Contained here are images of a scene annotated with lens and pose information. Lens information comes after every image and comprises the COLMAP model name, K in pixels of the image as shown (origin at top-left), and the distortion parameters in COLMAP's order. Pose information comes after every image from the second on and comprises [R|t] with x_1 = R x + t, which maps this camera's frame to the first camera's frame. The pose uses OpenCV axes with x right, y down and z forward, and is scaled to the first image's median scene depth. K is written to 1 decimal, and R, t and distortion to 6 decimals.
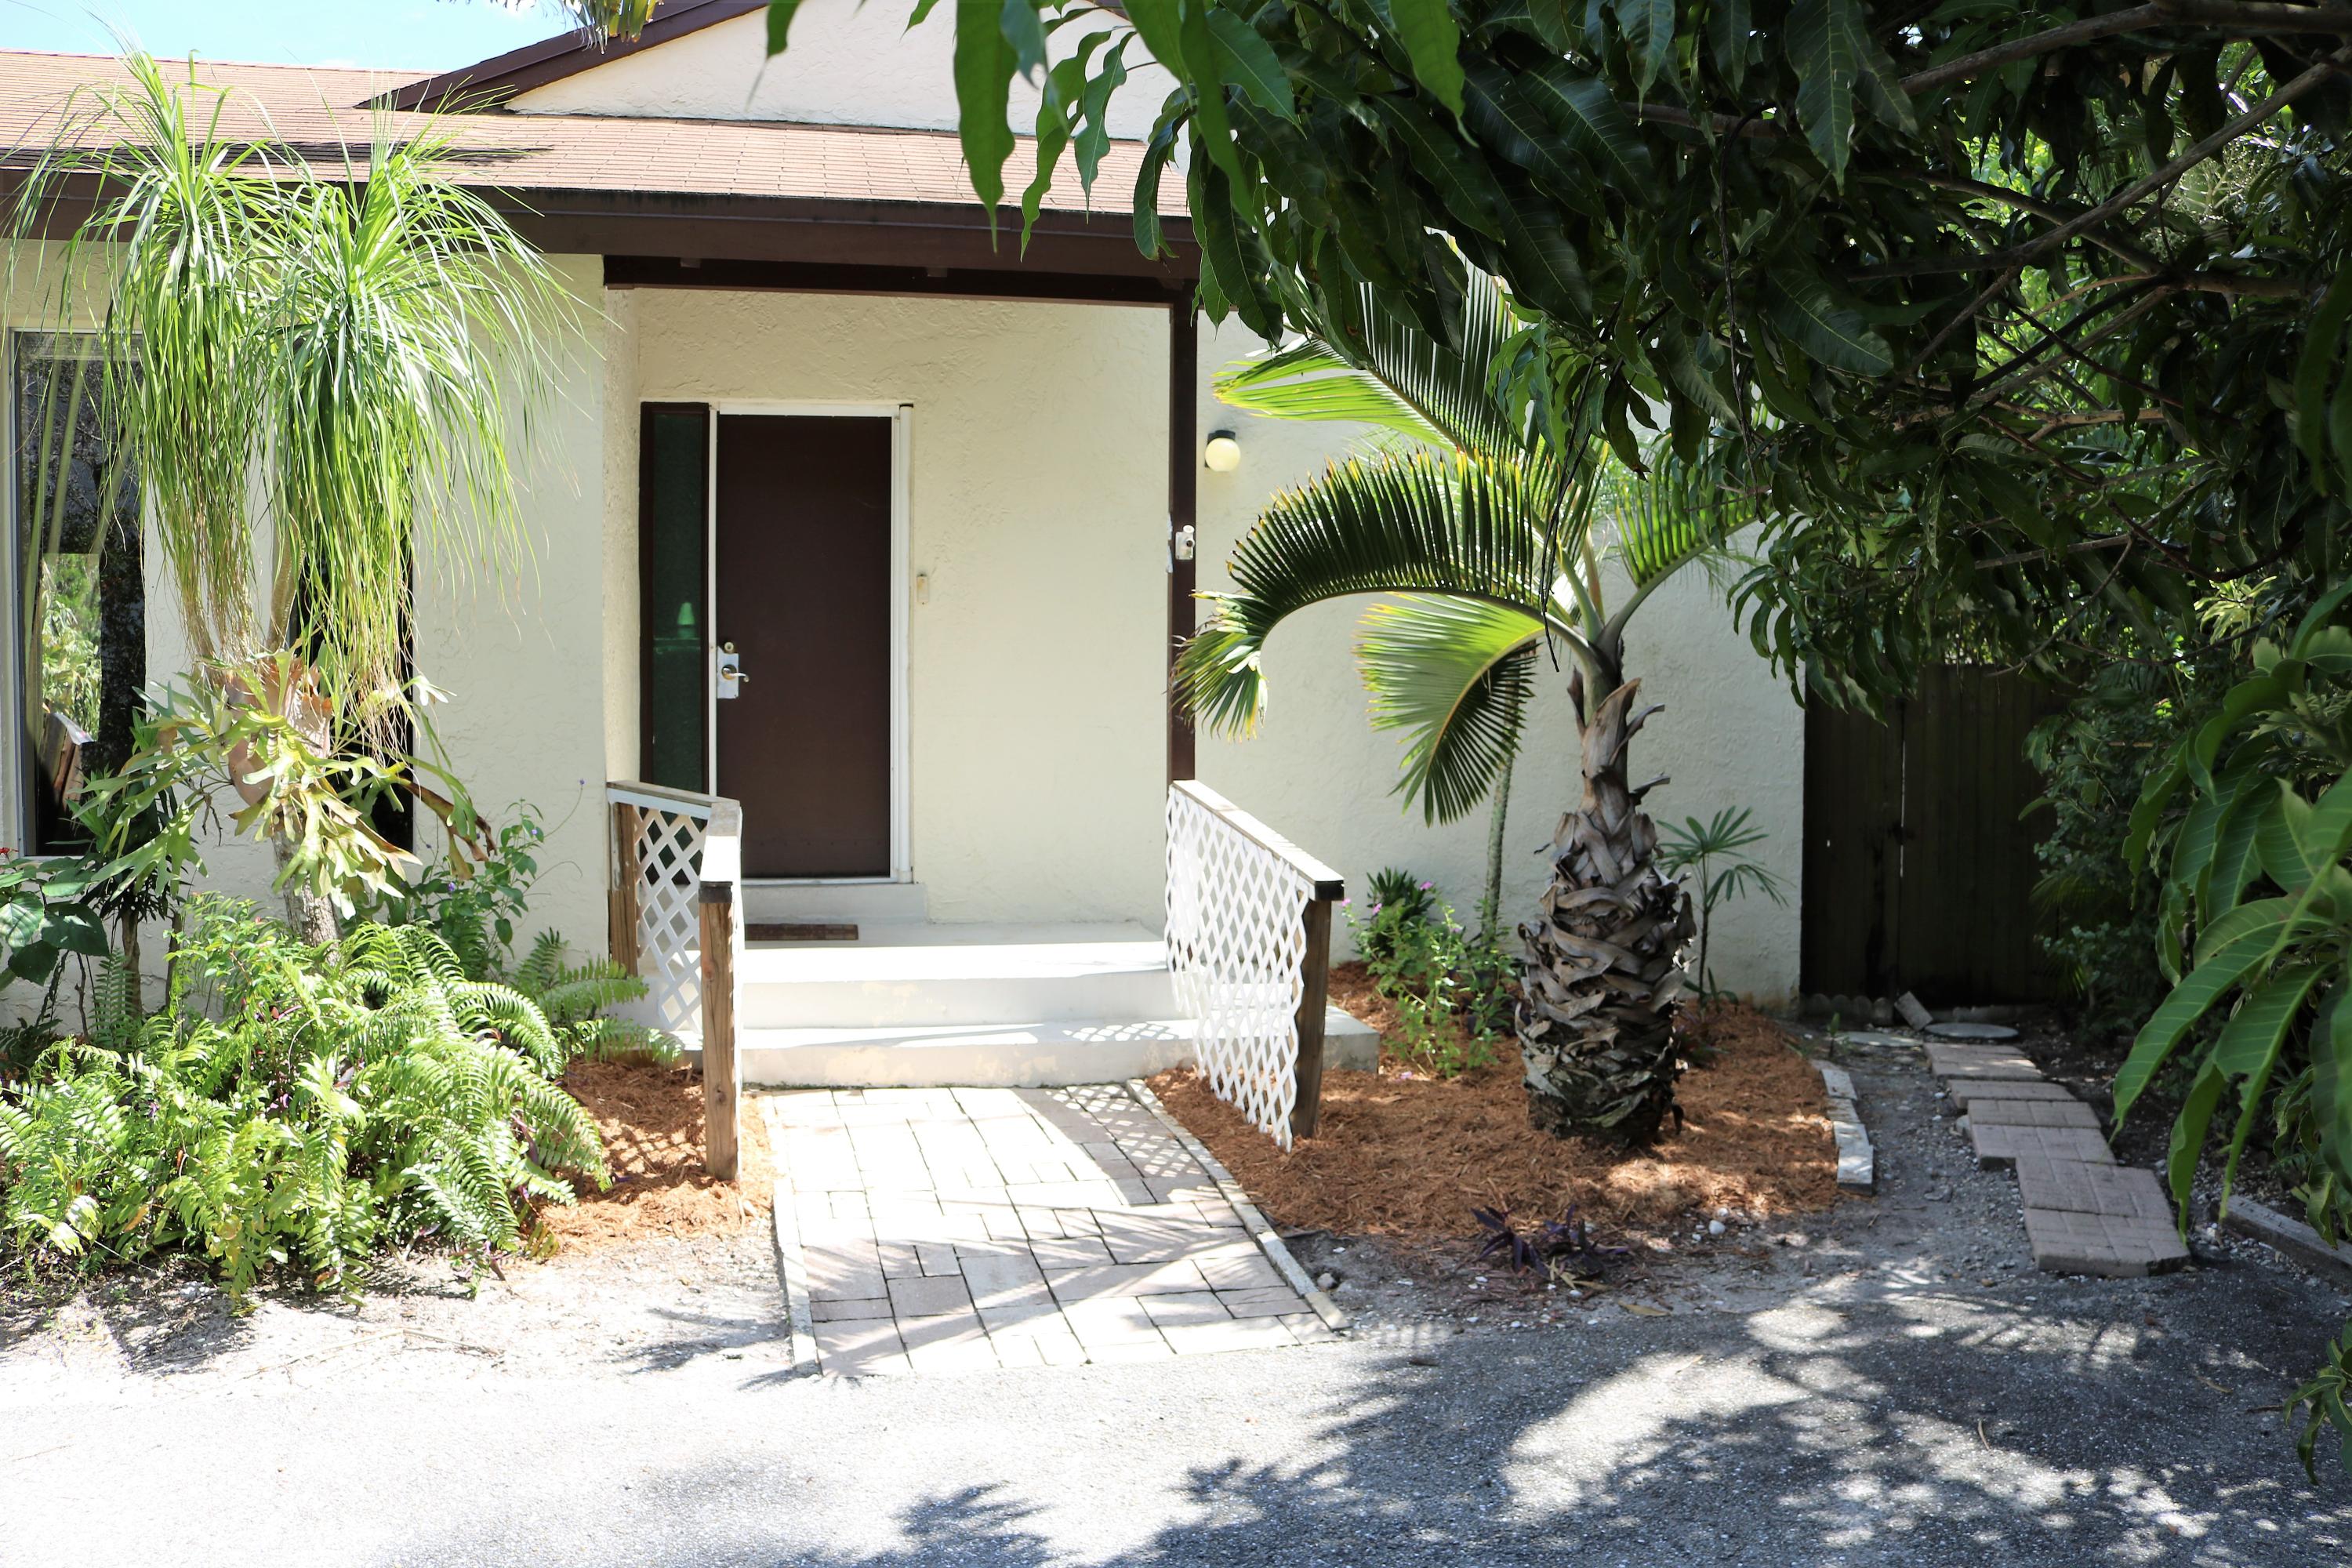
lens RADIAL K [[1957.3, 0, 1178.5], [0, 1957.3, 790.0], [0, 0, 1]] dist [-0.133595, 0.082513]
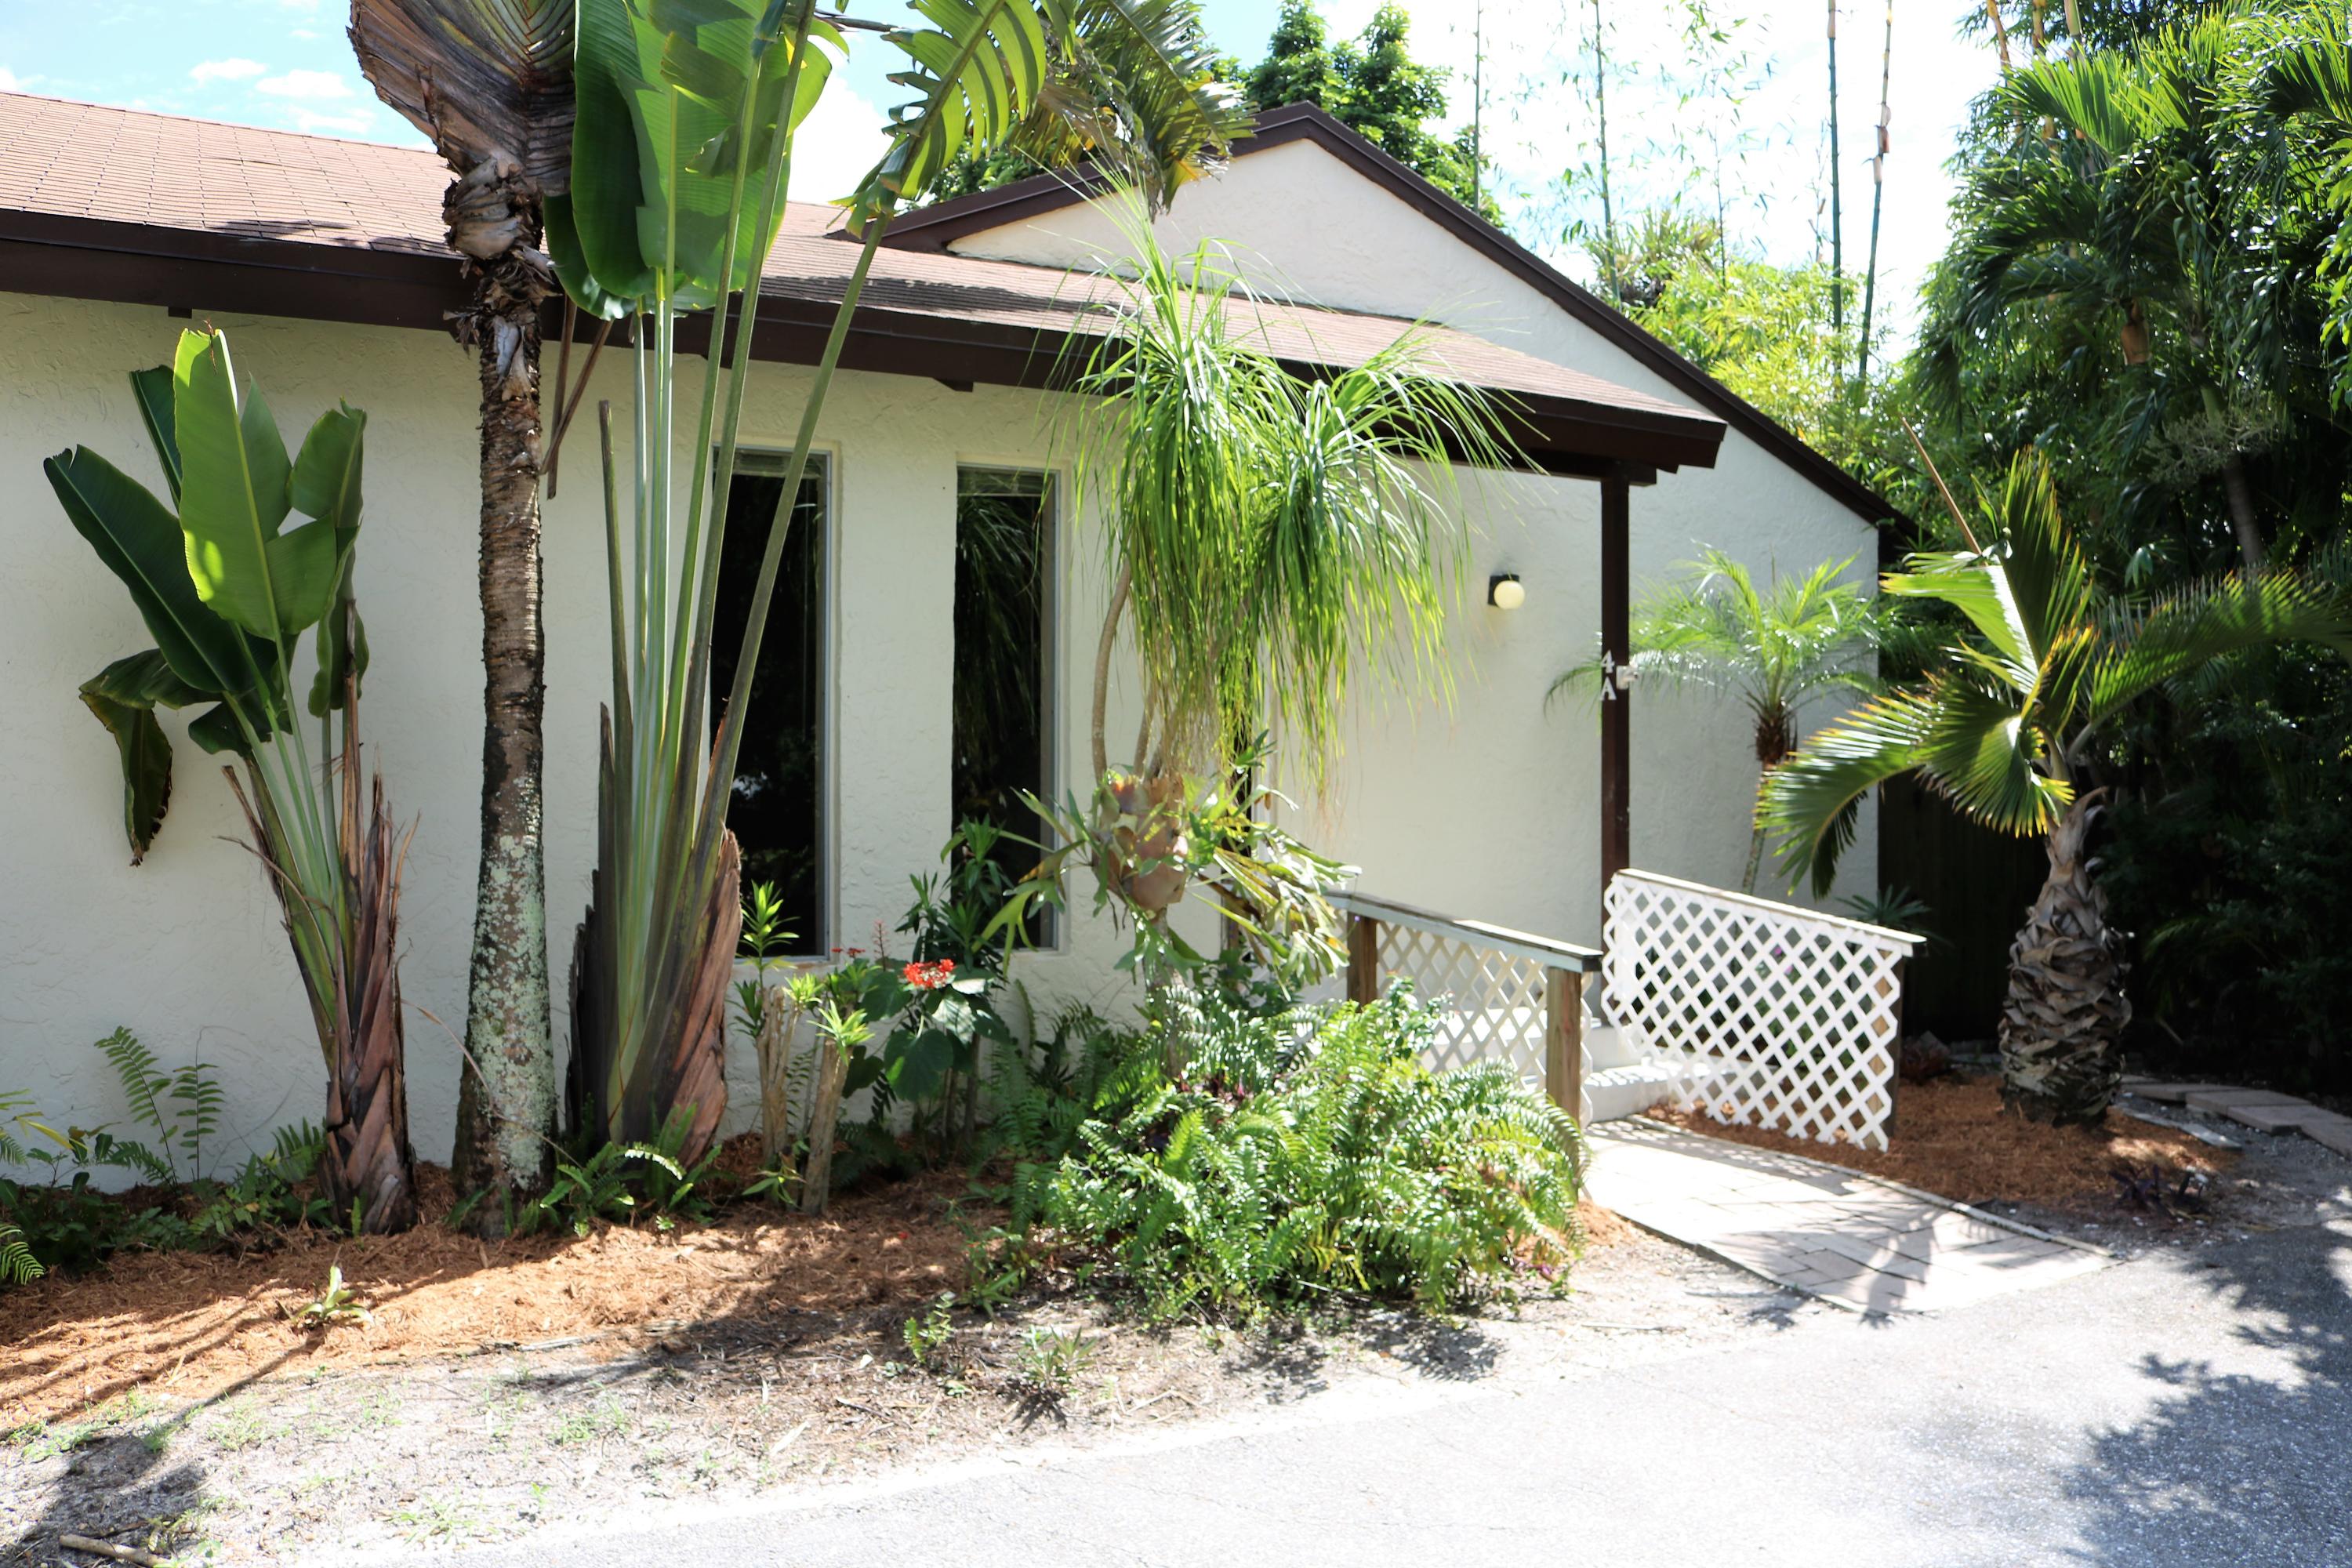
lens RADIAL K [[1957.3, 0, 1189.5], [0, 1957.3, 775.9], [0, 0, 1]] dist [-0.133595, 0.082513]
pose [[0.951389, 0.002188, 0.307985, -0.860747], [0.013538, 0.998711, -0.048917, -0.009613], [-0.307695, 0.050709, 0.950133, -0.100569]]
